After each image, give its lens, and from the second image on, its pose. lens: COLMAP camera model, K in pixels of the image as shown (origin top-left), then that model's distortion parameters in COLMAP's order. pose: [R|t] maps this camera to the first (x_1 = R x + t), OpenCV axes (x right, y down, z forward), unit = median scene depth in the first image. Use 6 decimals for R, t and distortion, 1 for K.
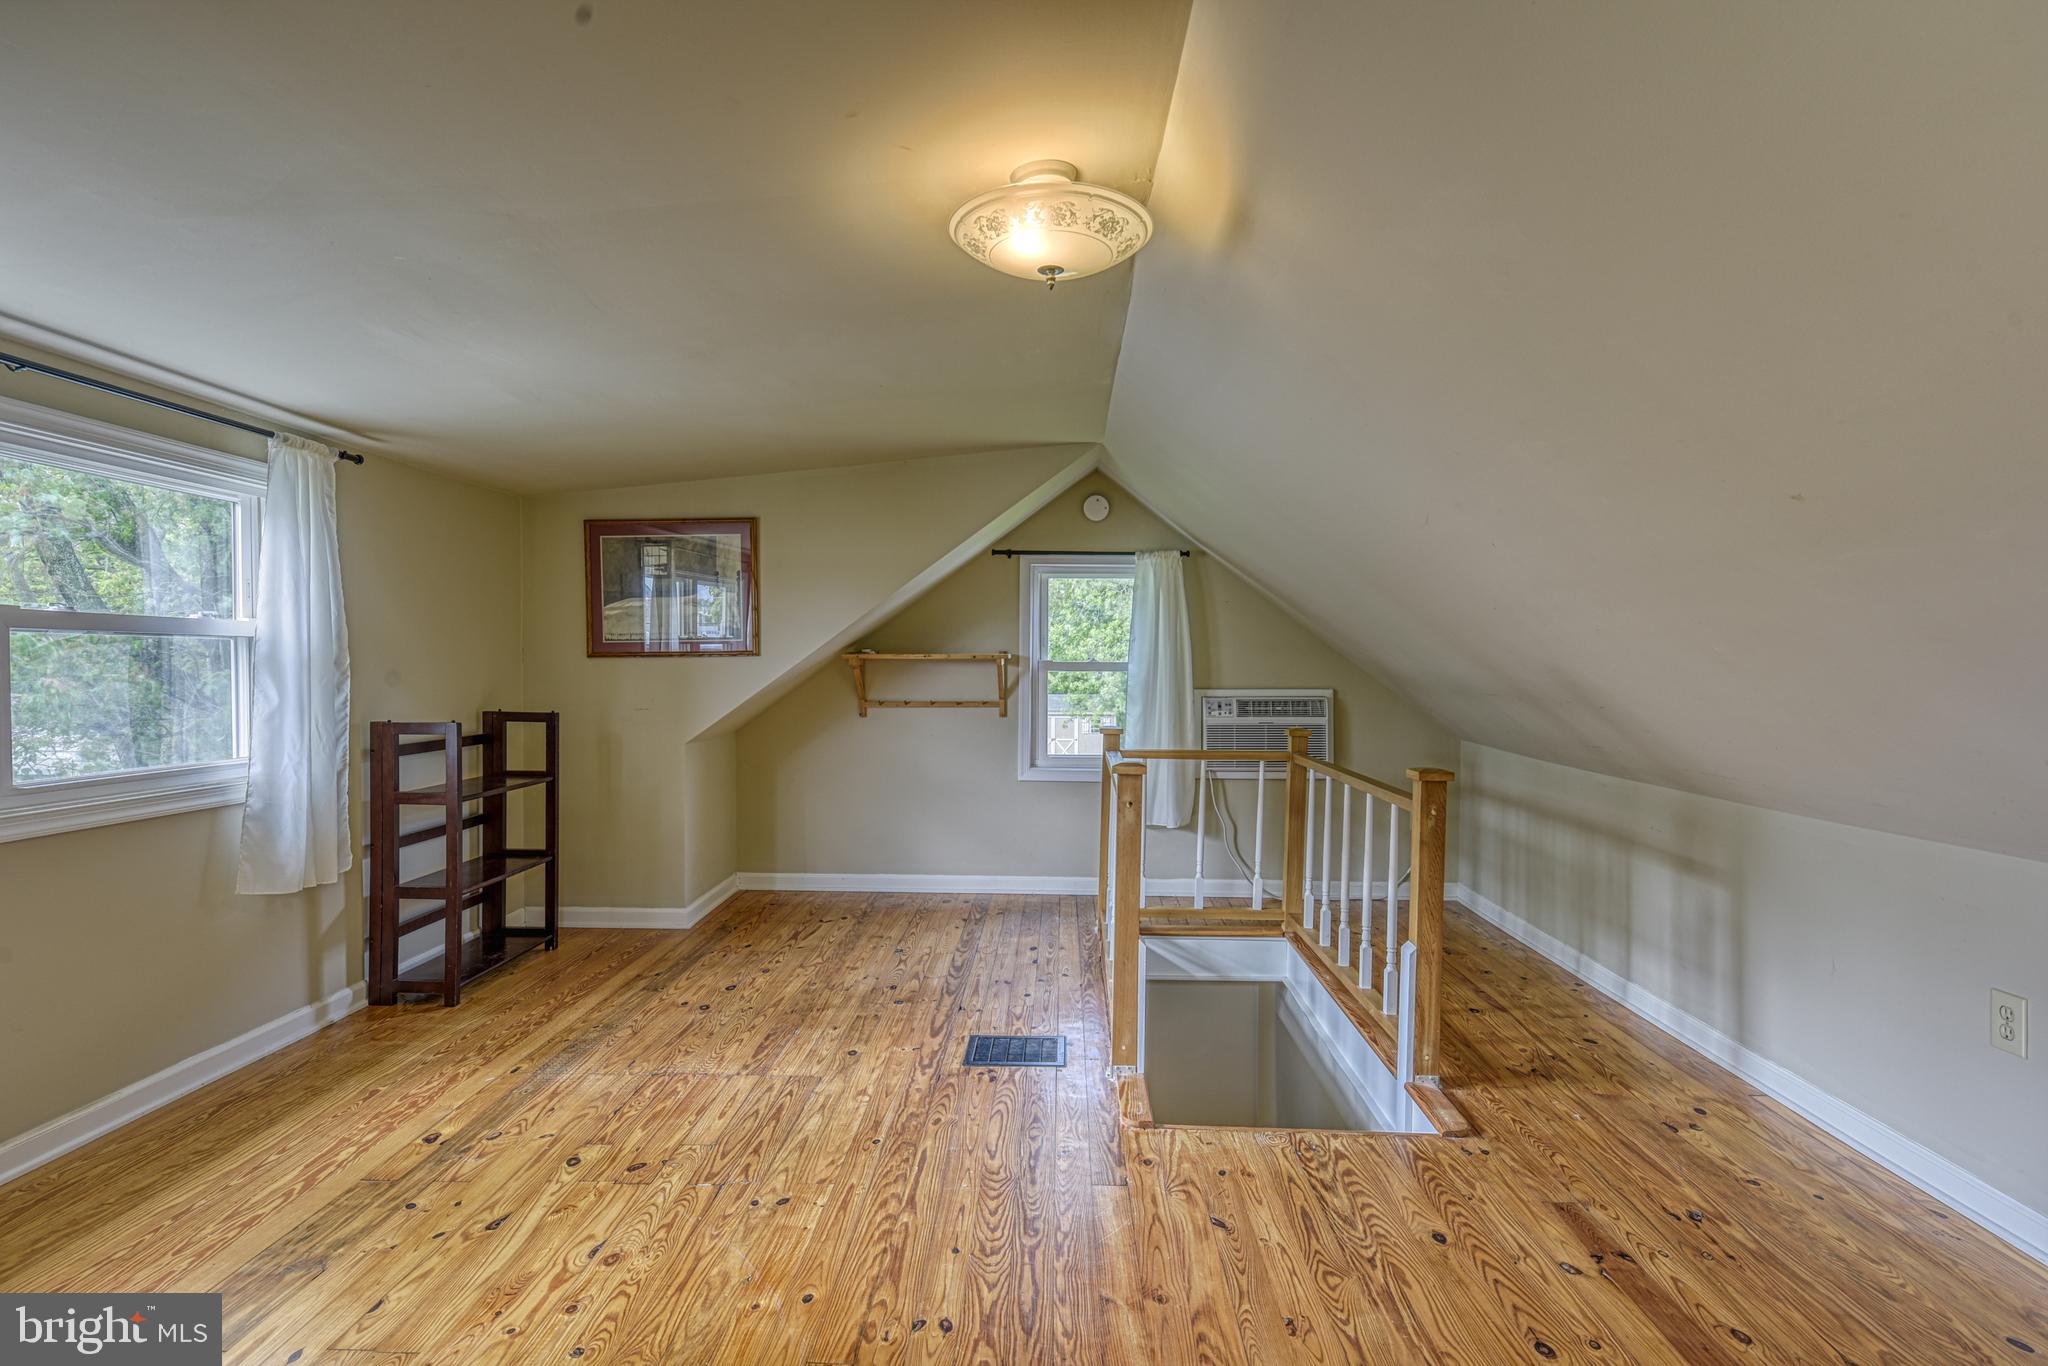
lens RADIAL K [[1037.7, 0, 1025.6], [0, 1037.7, 688.0], [0, 0, 1]] dist [0.013812, -0.002575]
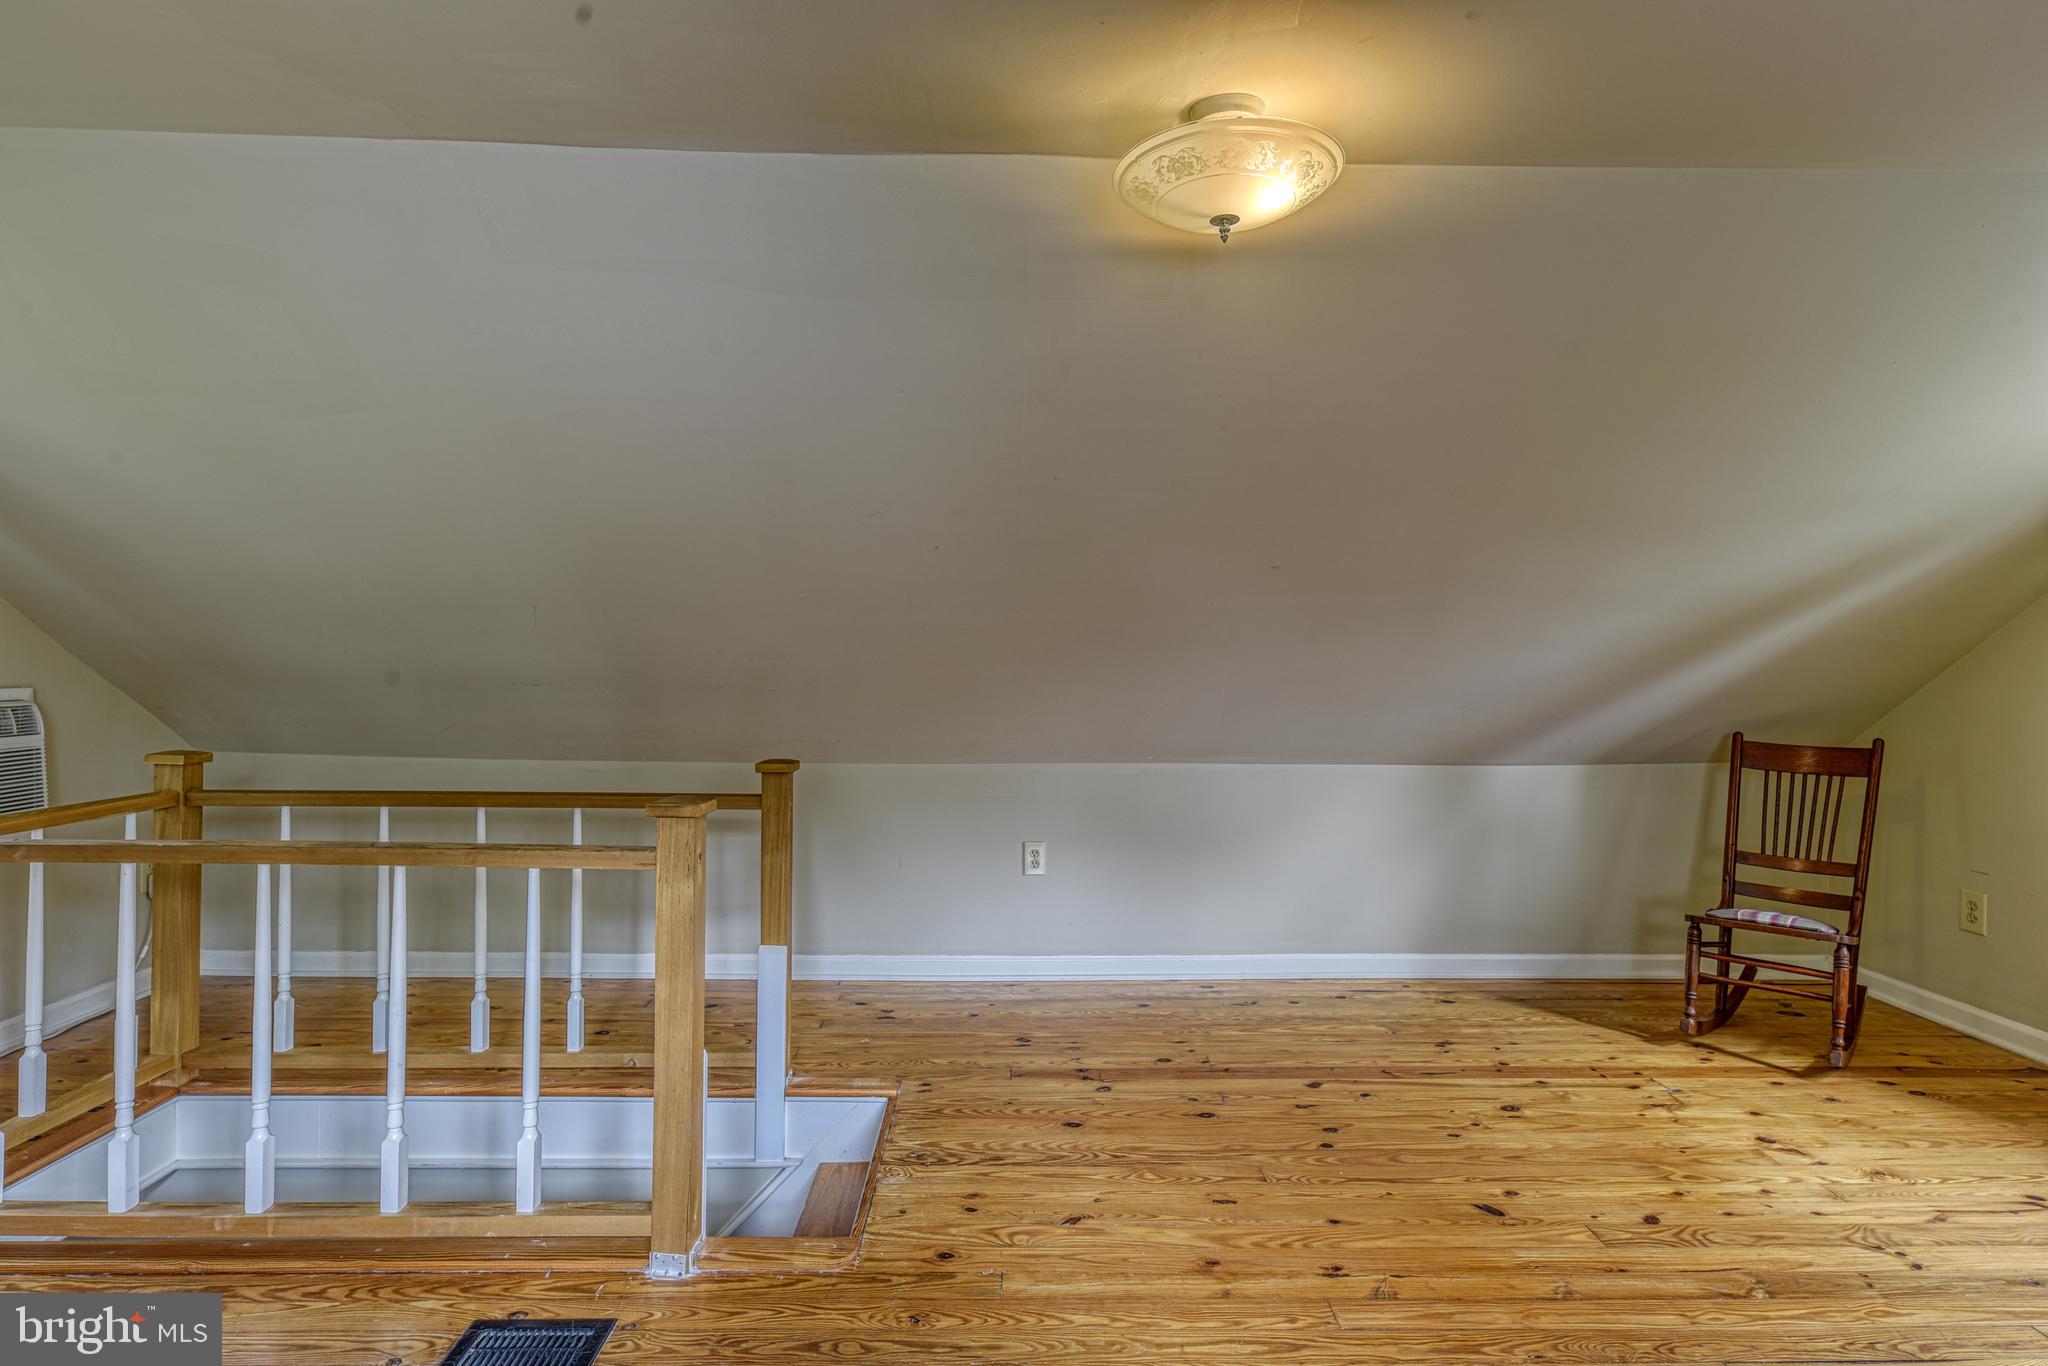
lens RADIAL K [[1037.7, 0, 1029.0], [0, 1037.7, 681.4], [0, 0, 1]] dist [0.013812, -0.002575]
pose [[-0.054282, -0.028062, 0.998131, -0.489731], [0.013791, 0.999489, 0.028850, -0.017251], [-0.998430, 0.015331, -0.053868, 0.676562]]
